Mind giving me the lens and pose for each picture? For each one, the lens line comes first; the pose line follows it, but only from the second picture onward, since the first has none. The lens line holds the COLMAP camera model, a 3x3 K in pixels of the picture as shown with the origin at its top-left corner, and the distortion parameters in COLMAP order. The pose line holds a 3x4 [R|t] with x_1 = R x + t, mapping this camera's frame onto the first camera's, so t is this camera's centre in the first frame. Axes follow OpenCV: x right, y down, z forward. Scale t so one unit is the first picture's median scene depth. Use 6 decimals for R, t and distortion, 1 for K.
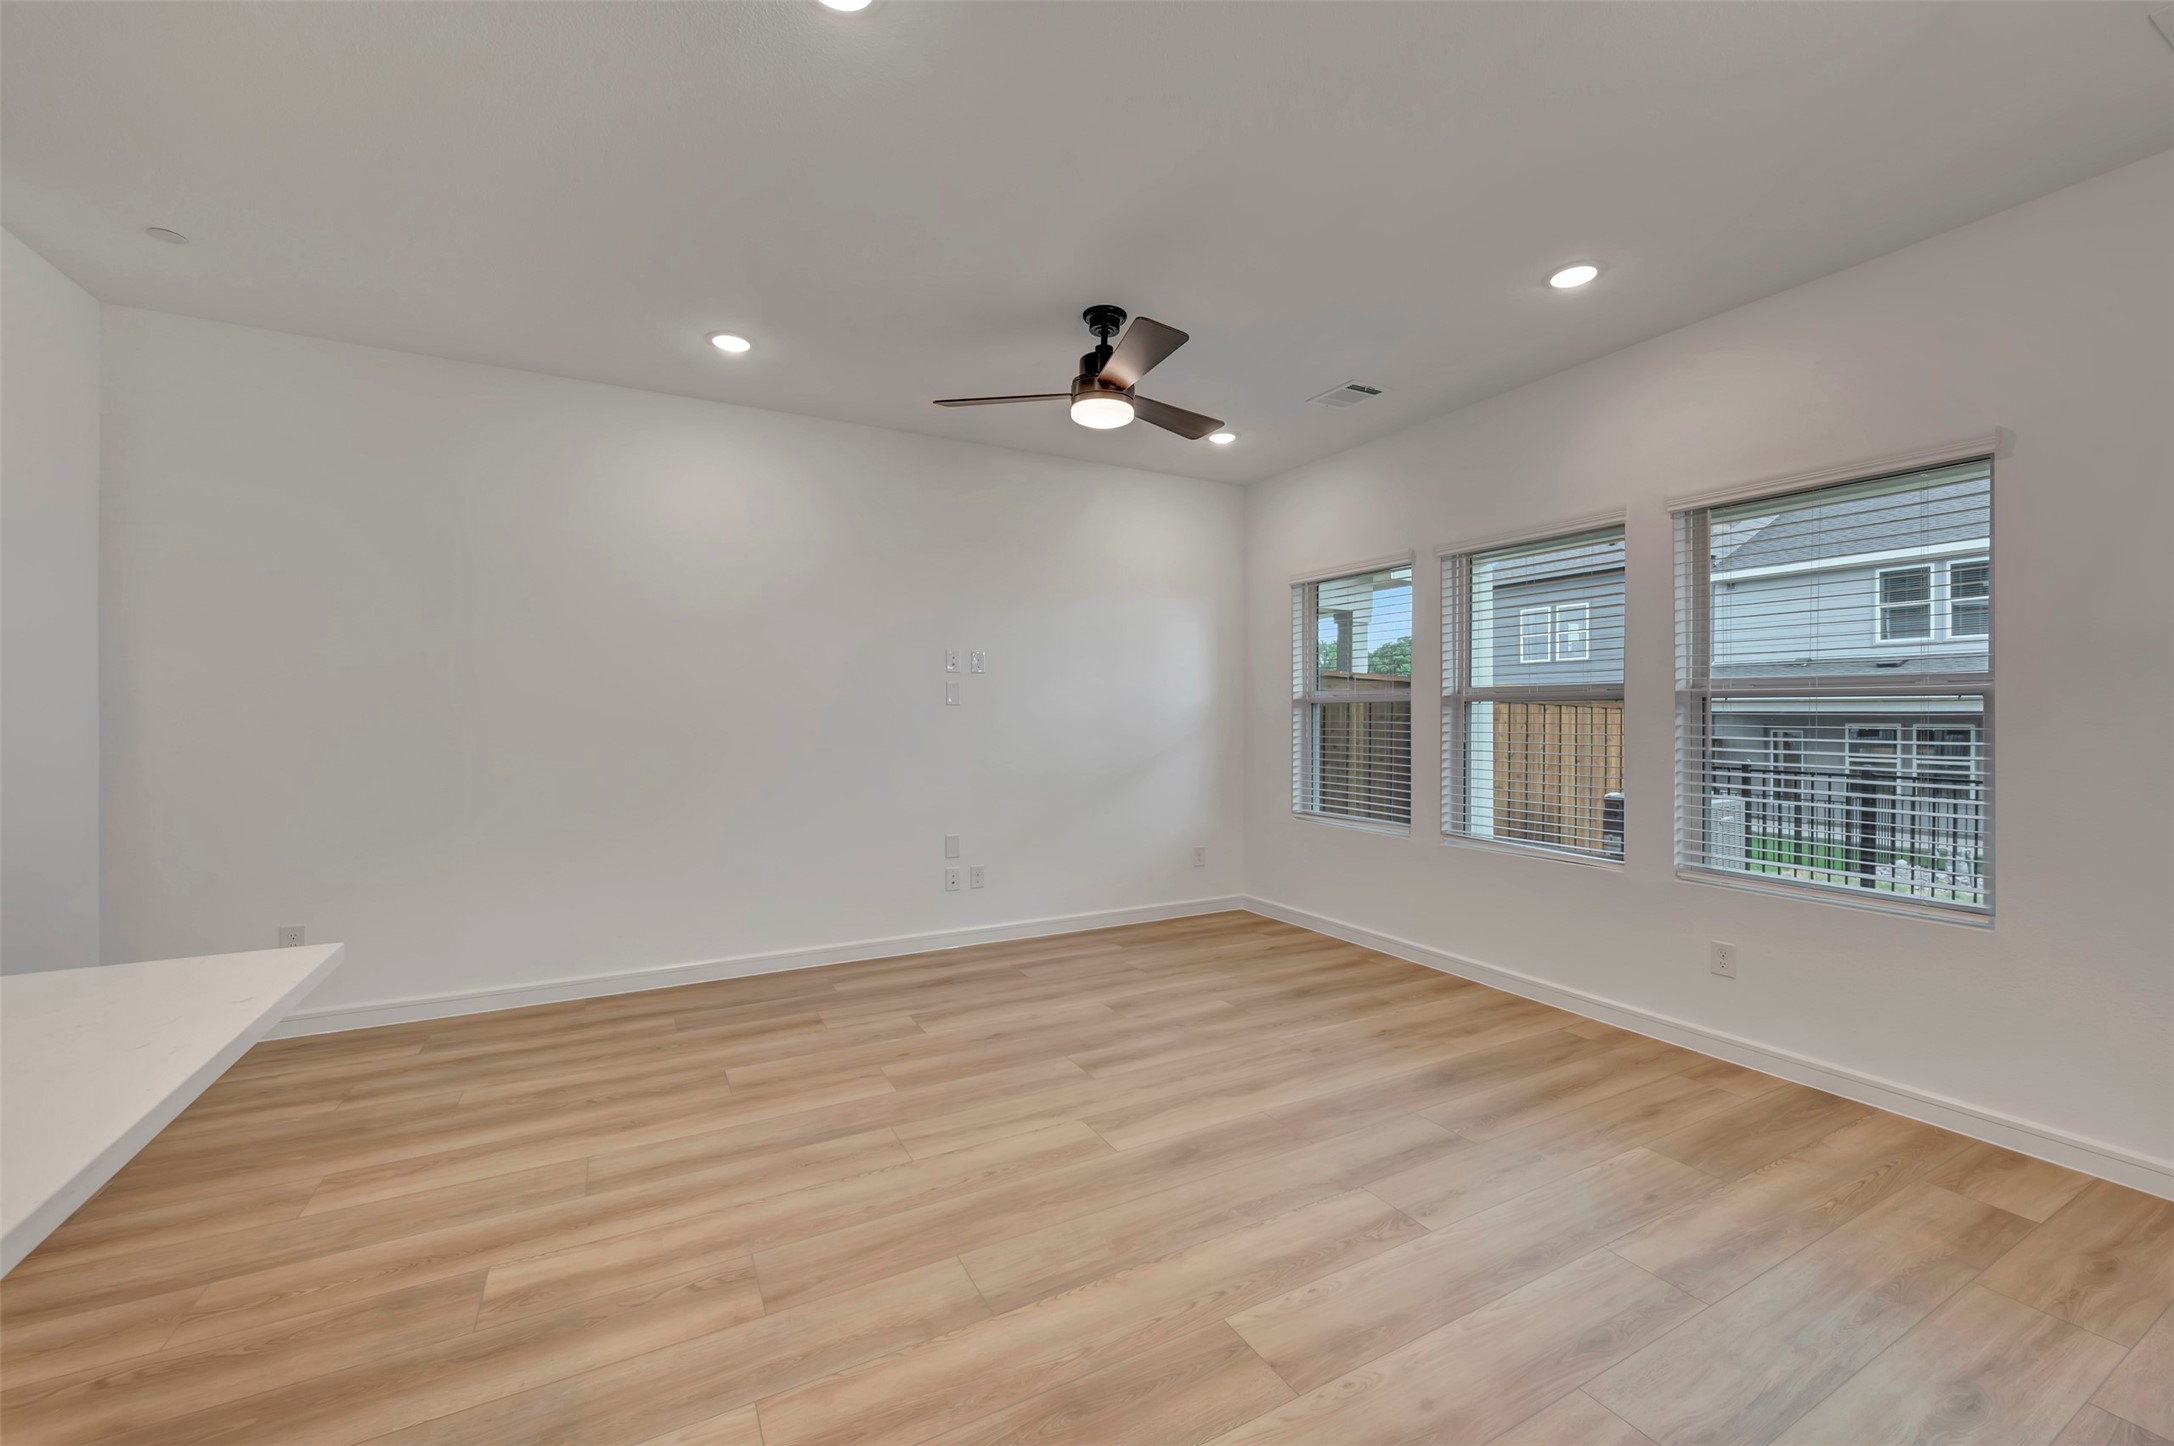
lens RADIAL K [[859.5, 0, 1092.4], [0, 859.5, 713.0], [0, 0, 1]] dist [0.000167, -0.000321]
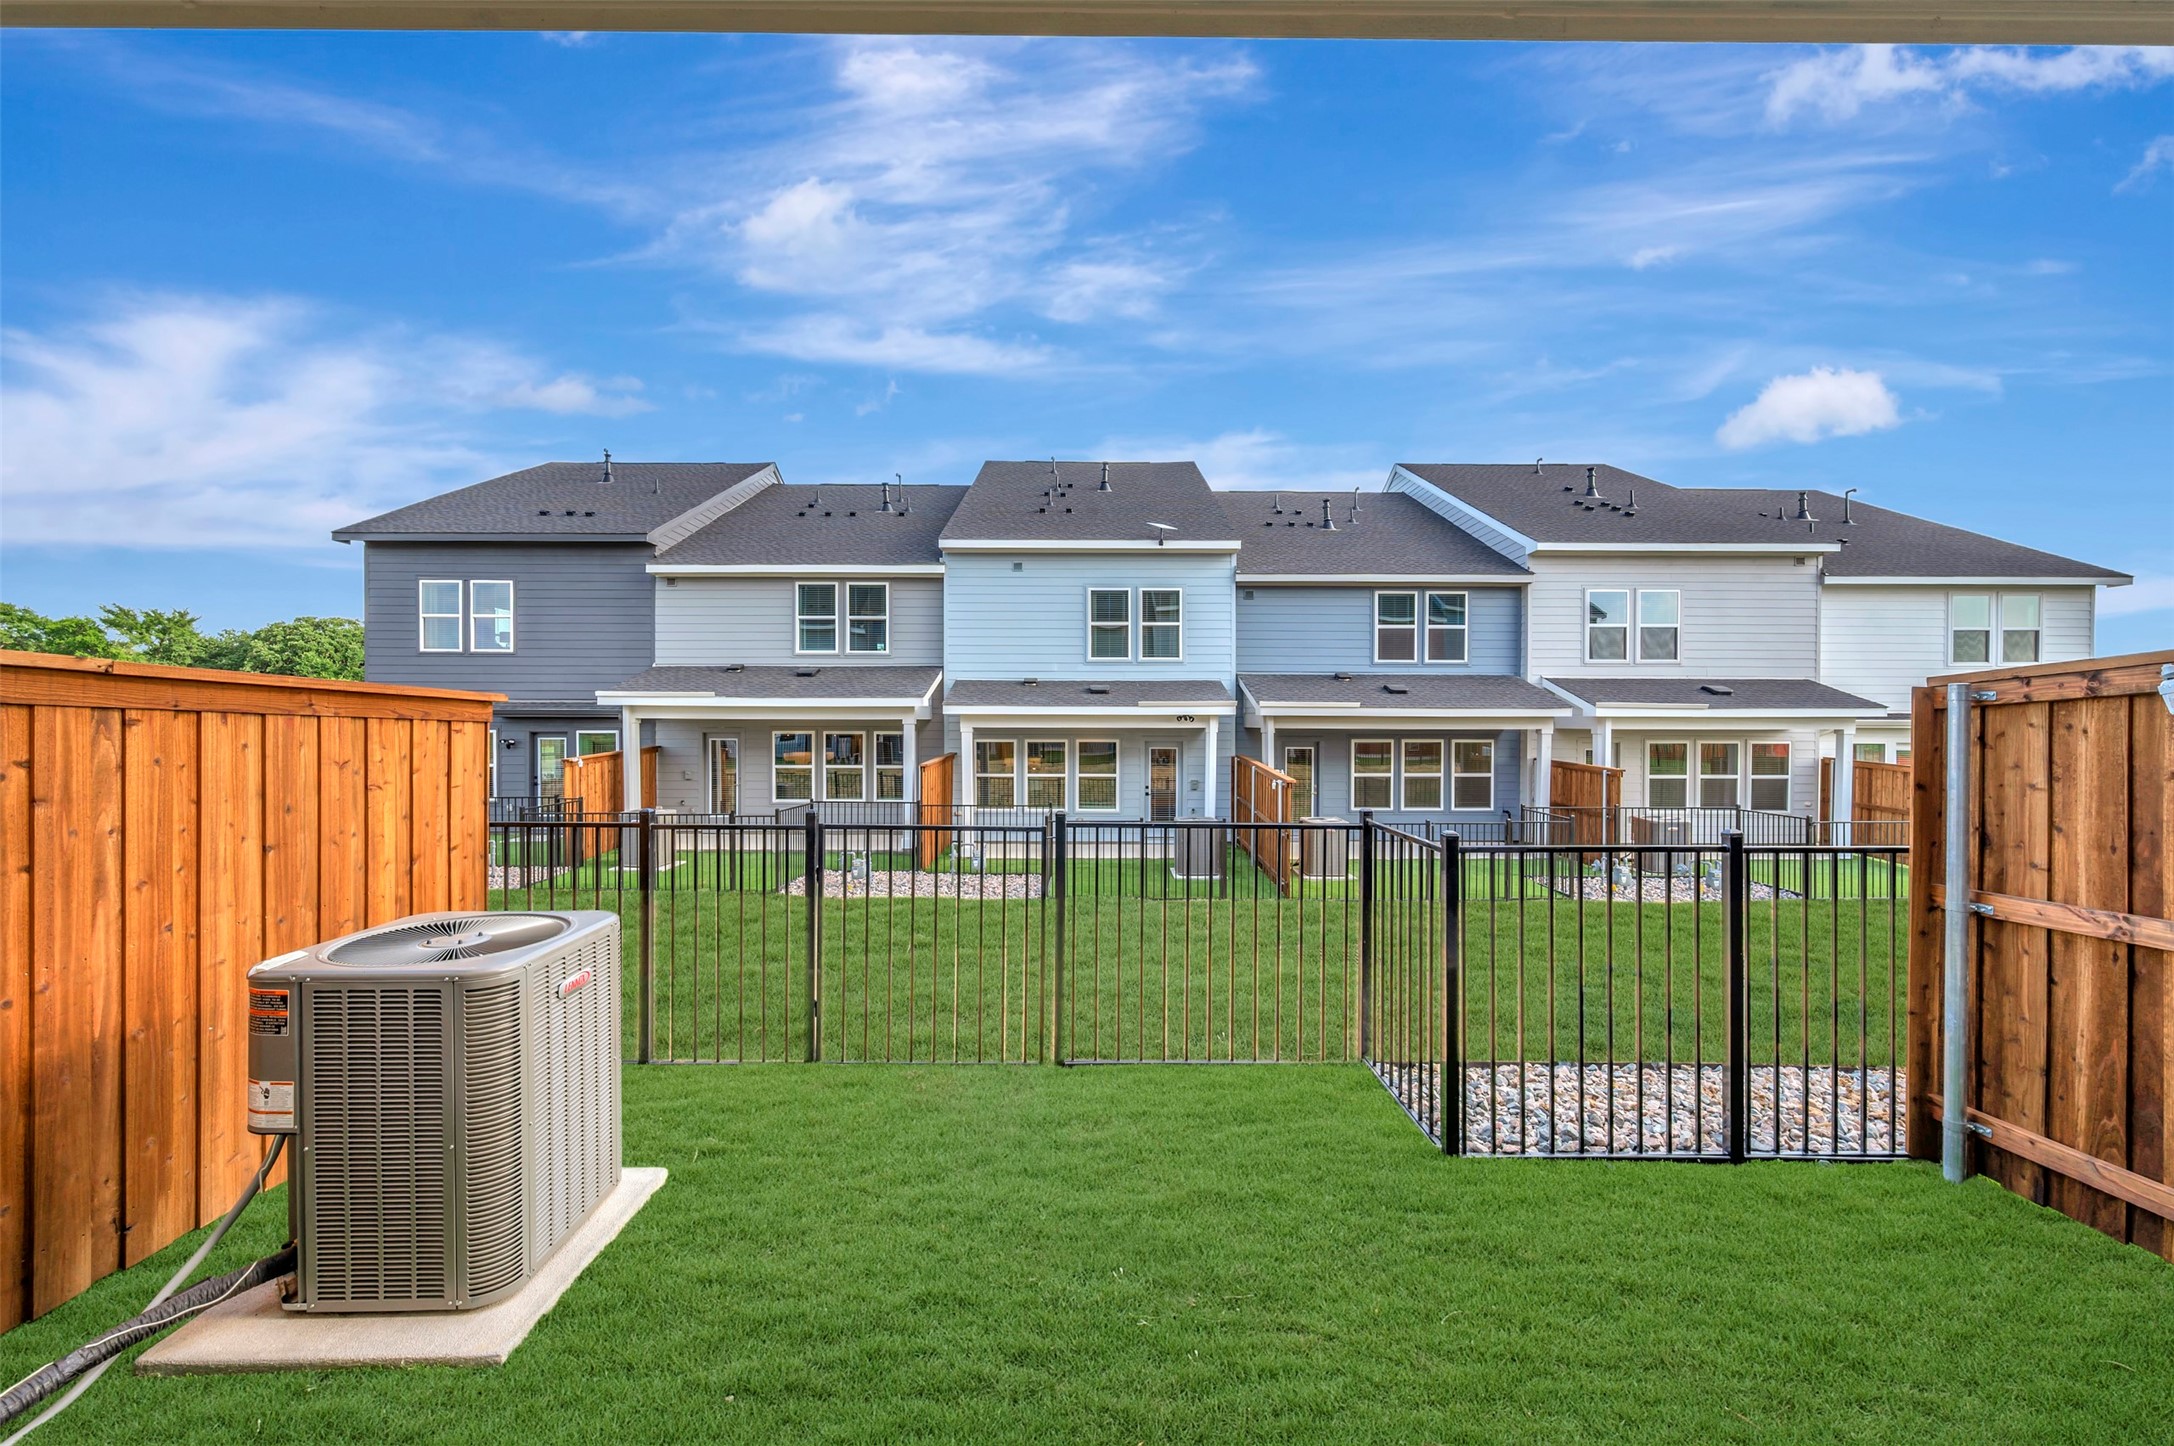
lens RADIAL K [[859.5, 0, 1087.2], [0, 859.5, 722.3], [0, 0, 1]] dist [0.000167, -0.000321]
pose [[0.475343, -0.001238, 0.879800, 0.992048], [-0.004024, 0.999985, 0.003581, -0.019066], [-0.879791, -0.005243, 0.475331, 1.170488]]
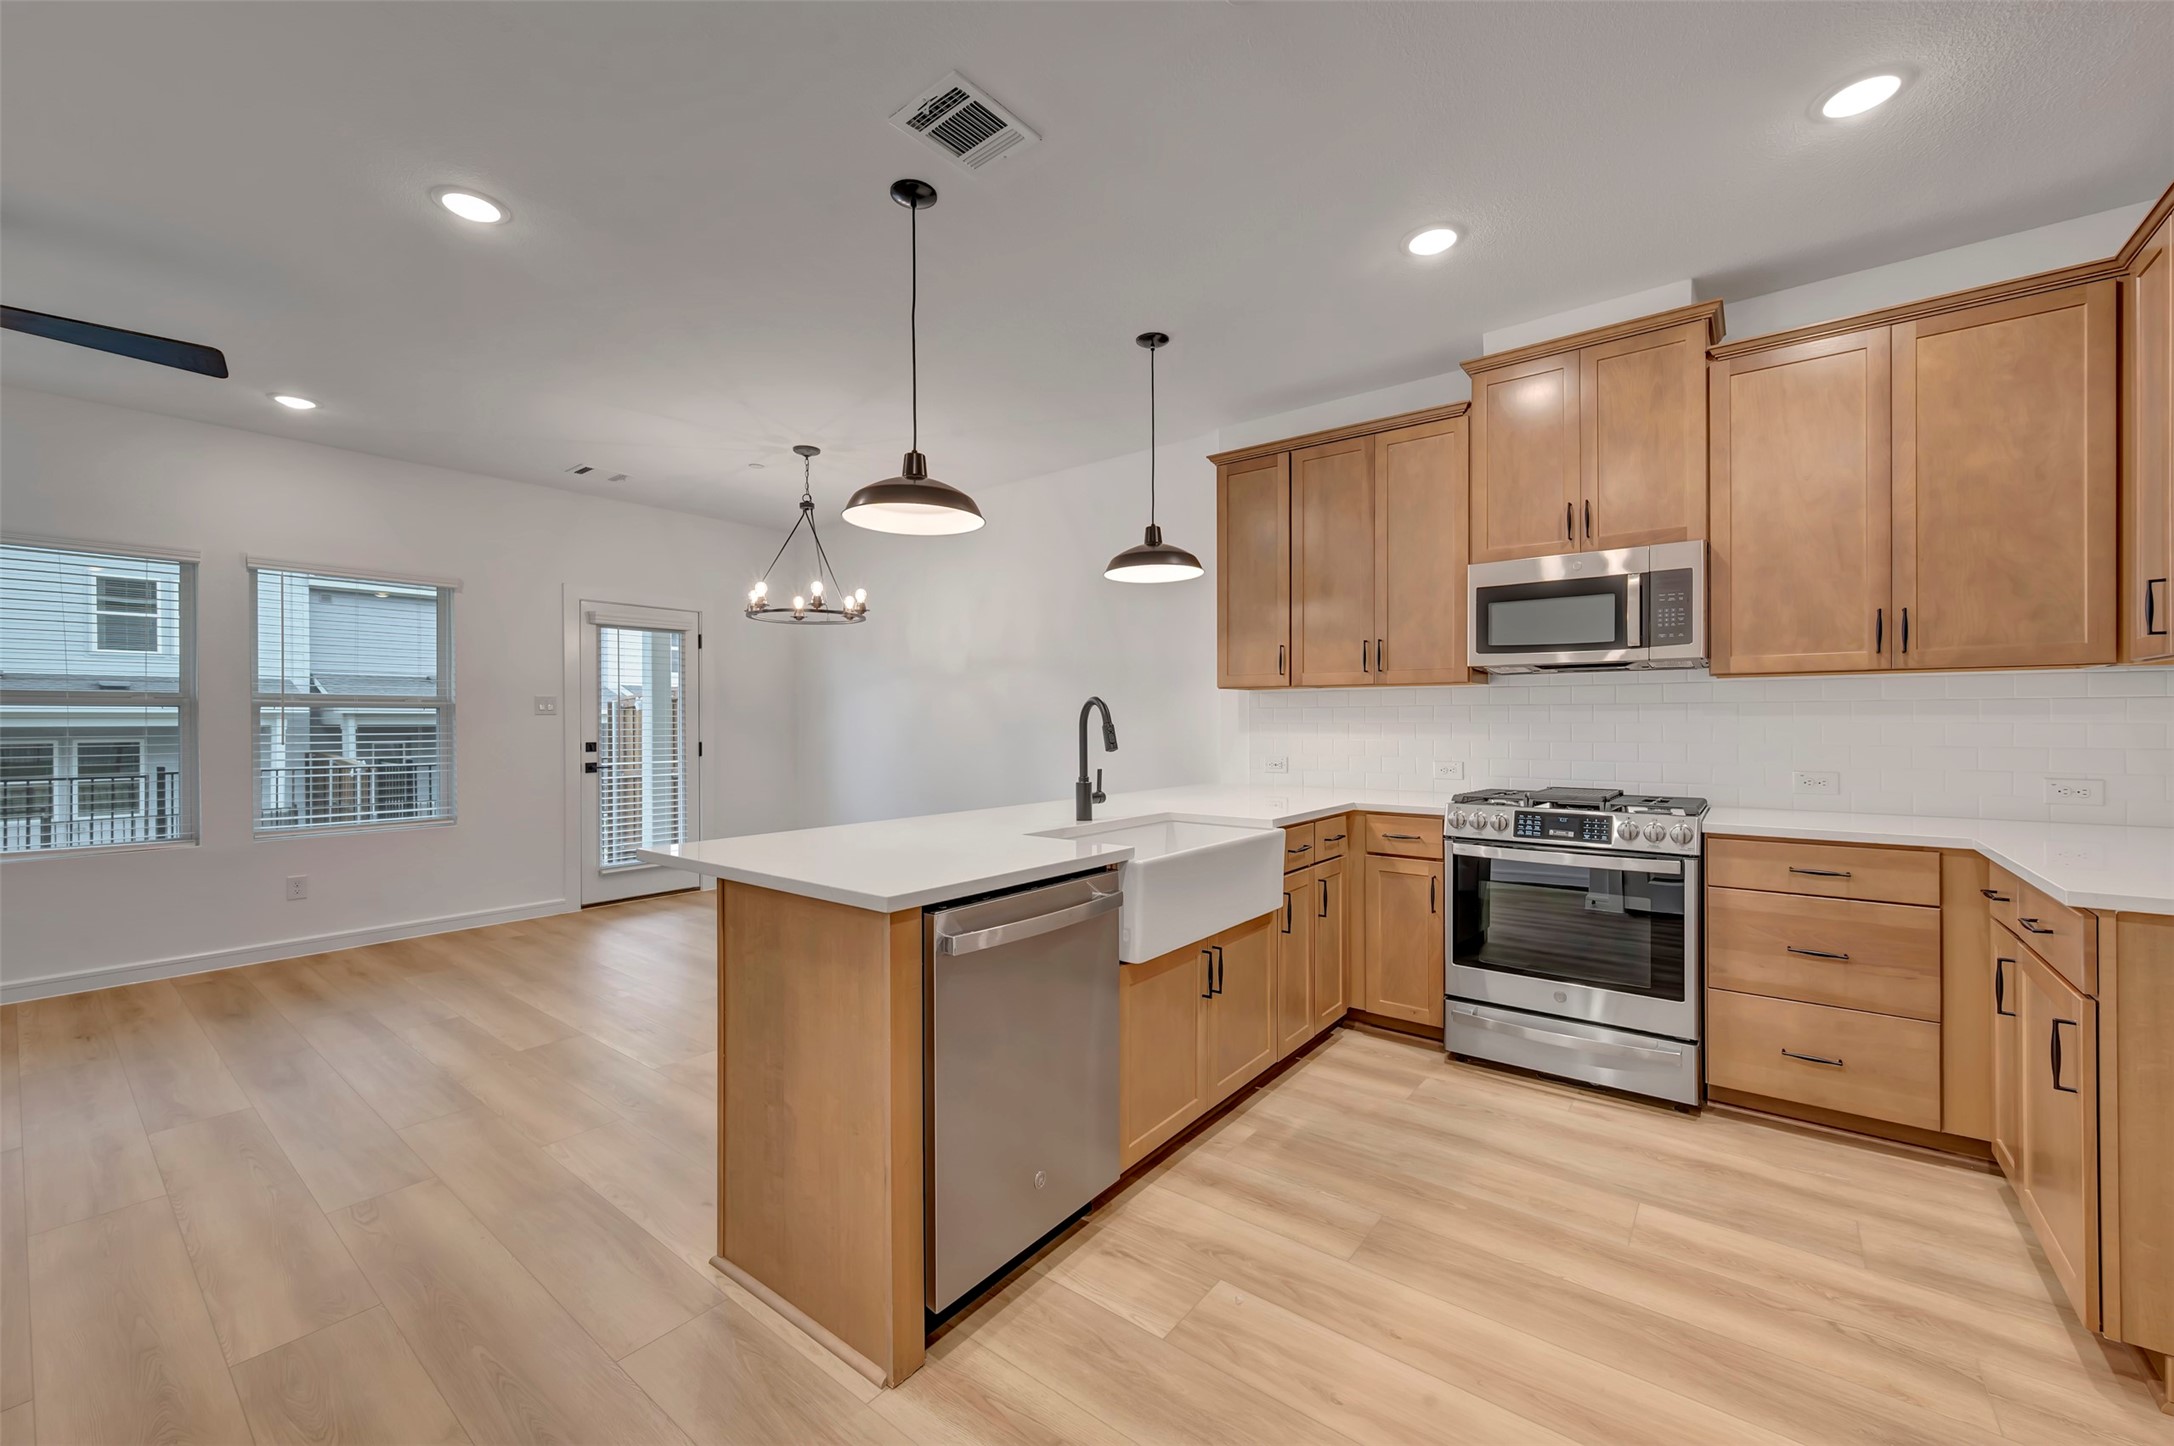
lens RADIAL K [[859.5, 0, 1093.7], [0, 859.5, 714.8], [0, 0, 1]] dist [0.000167, -0.000321]
pose [[-0.392382, 0.005682, 0.919785, -1.146895], [0.003611, 0.999983, -0.004636, 0.007371], [-0.919795, 0.001502, -0.392396, 0.345633]]
